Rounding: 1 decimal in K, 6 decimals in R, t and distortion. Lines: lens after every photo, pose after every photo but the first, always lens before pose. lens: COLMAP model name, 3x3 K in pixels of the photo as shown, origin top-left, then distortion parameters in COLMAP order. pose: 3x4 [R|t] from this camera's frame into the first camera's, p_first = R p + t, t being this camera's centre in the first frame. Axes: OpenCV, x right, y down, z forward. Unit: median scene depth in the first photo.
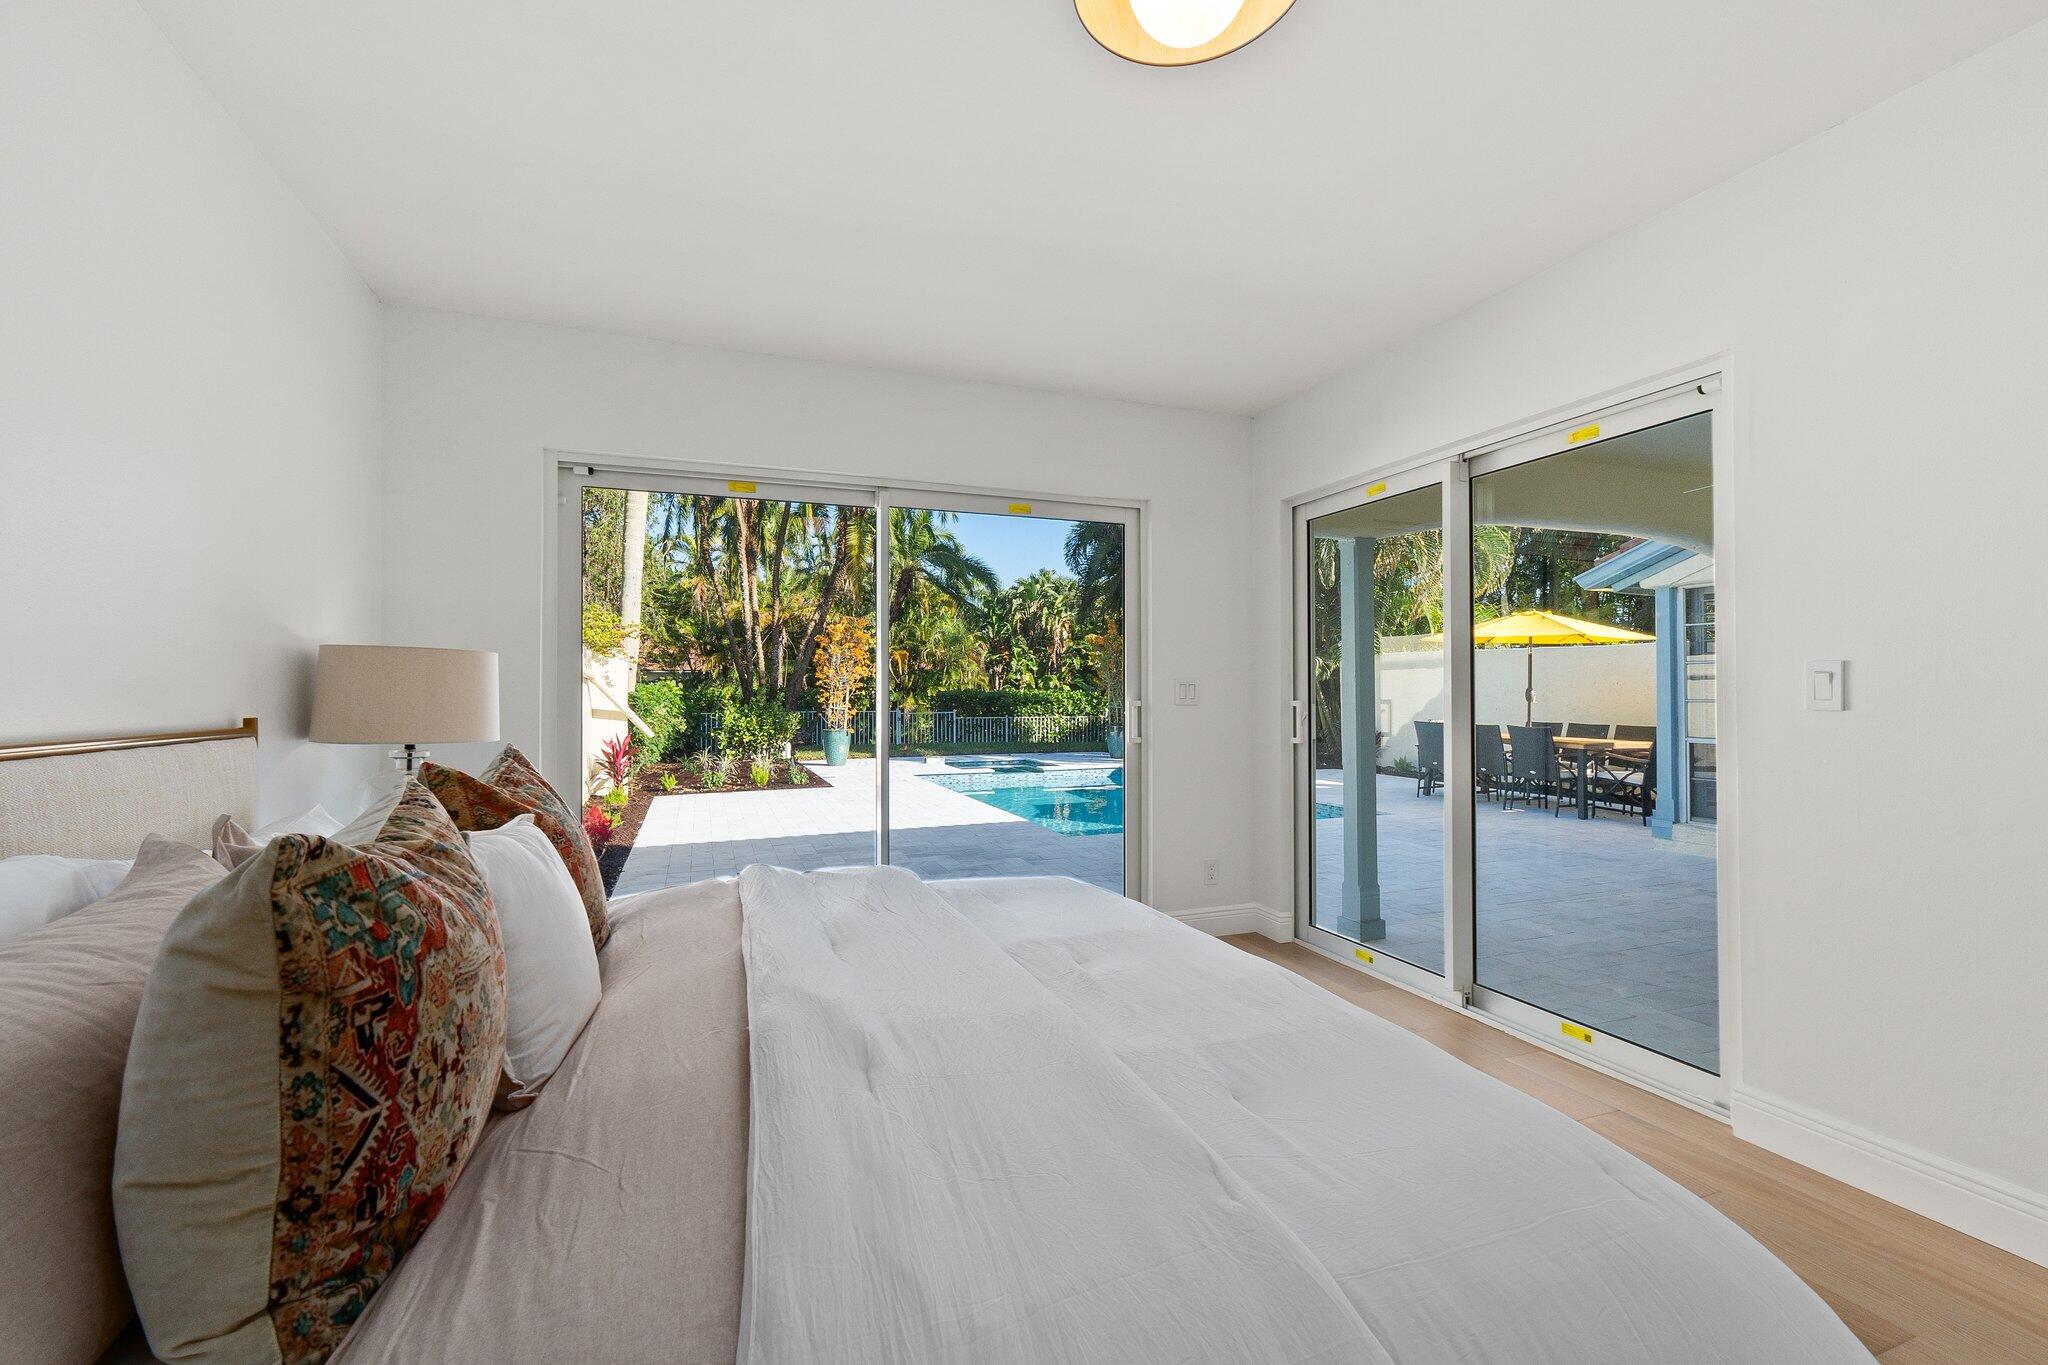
lens RADIAL K [[871.2, 0, 1041.9], [0, 871.2, 671.6], [0, 0, 1]] dist [0.003500, 0.001375]
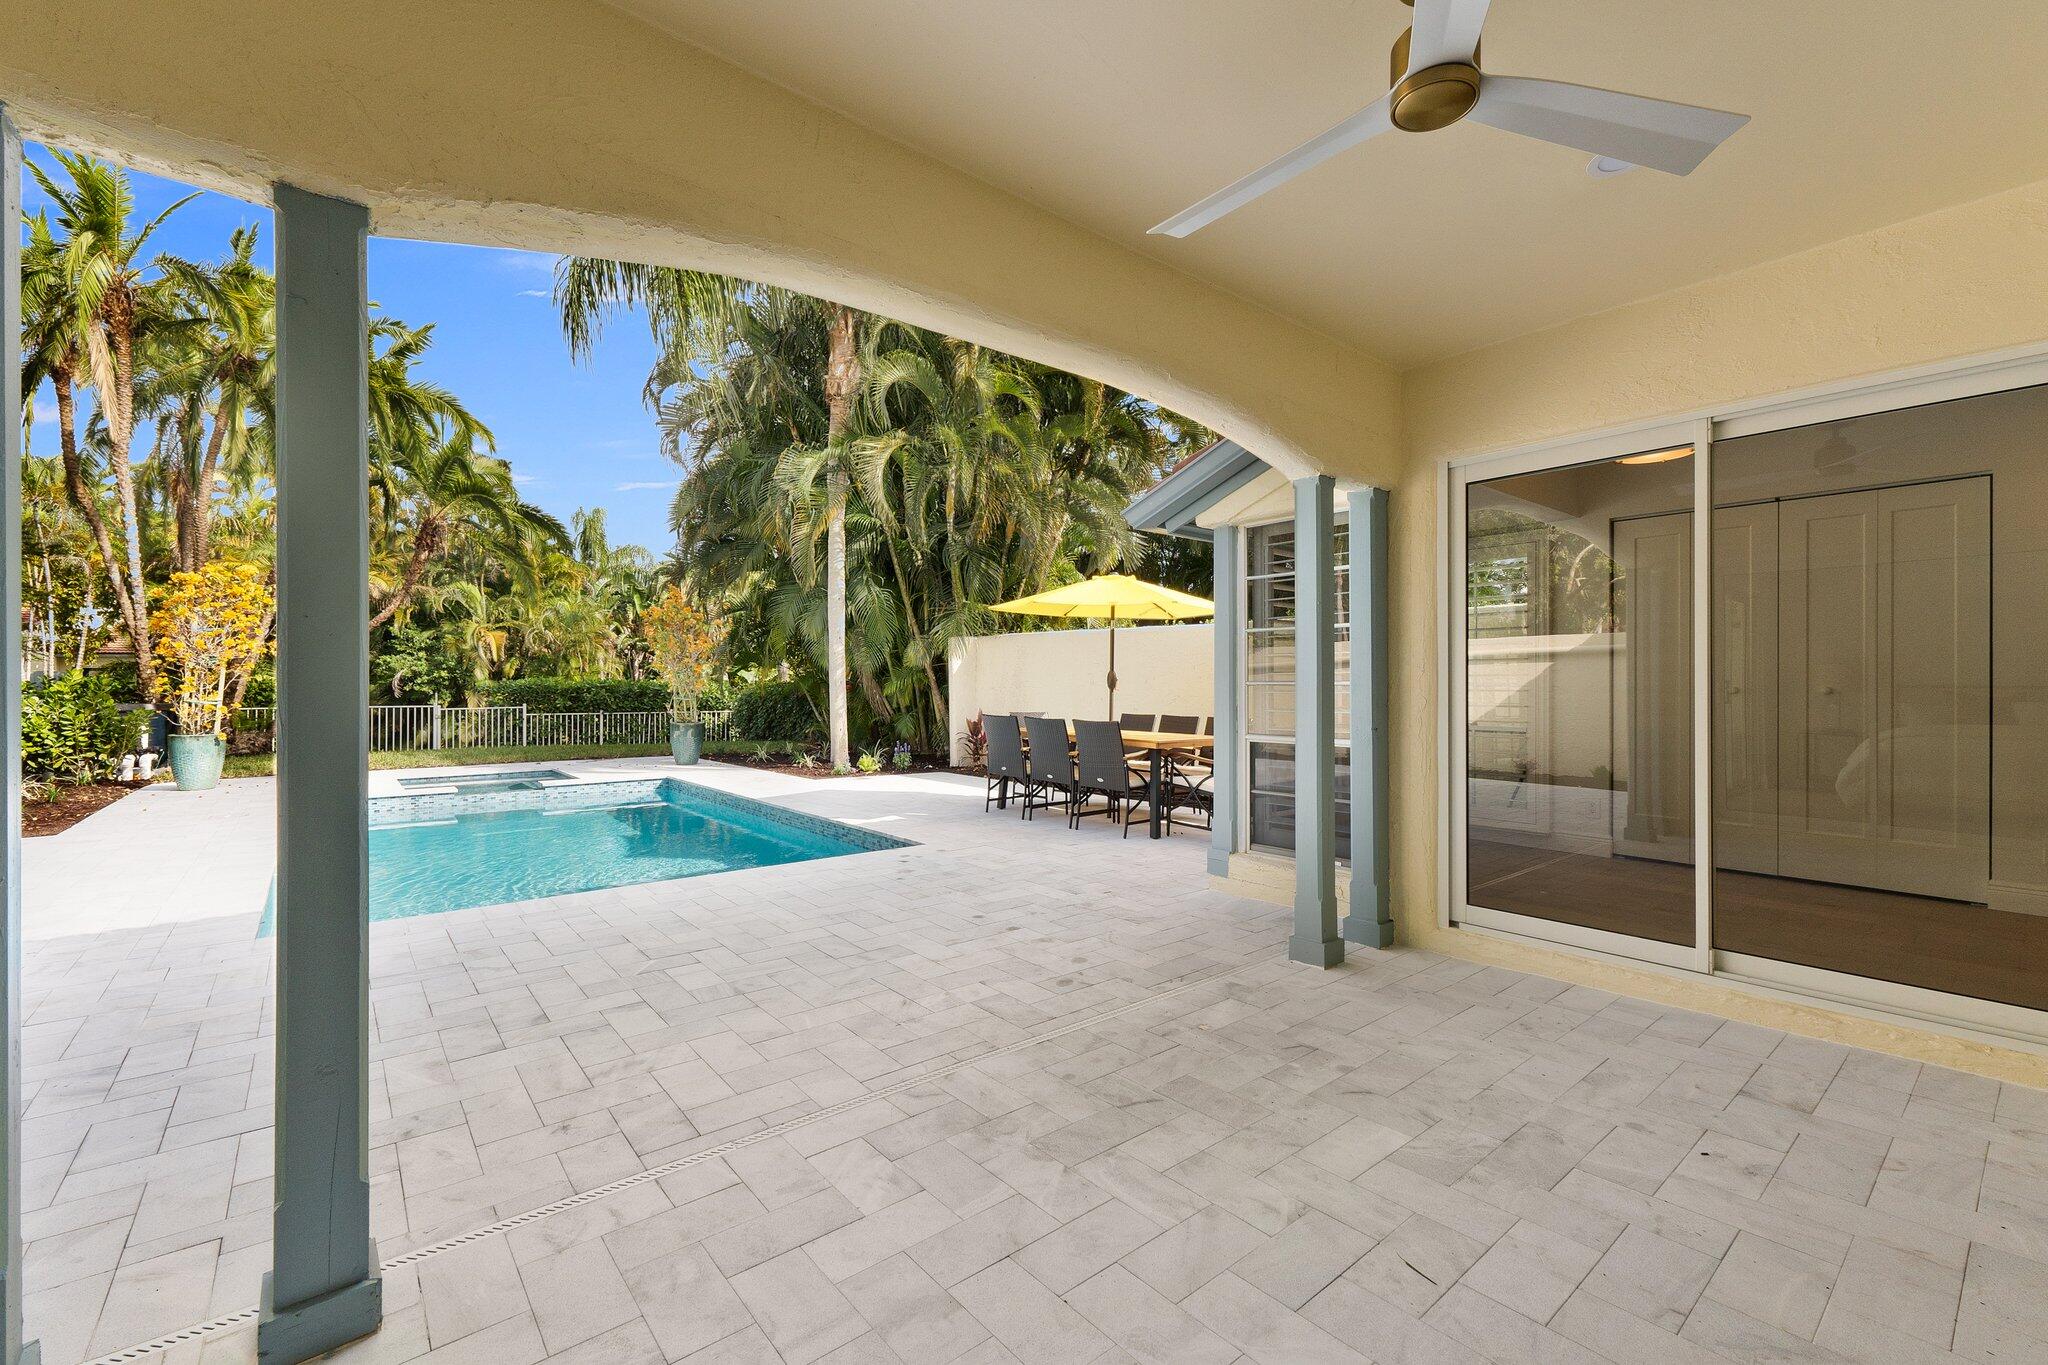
lens RADIAL K [[871.2, 0, 1057.8], [0, 871.2, 676.4], [0, 0, 1]] dist [0.003500, 0.001375]
pose [[0.952240, 0.003030, 0.305336, 0.288746], [-0.006896, 0.999909, 0.011585, 0.015651], [-0.305273, -0.013138, 0.952174, 0.283036]]
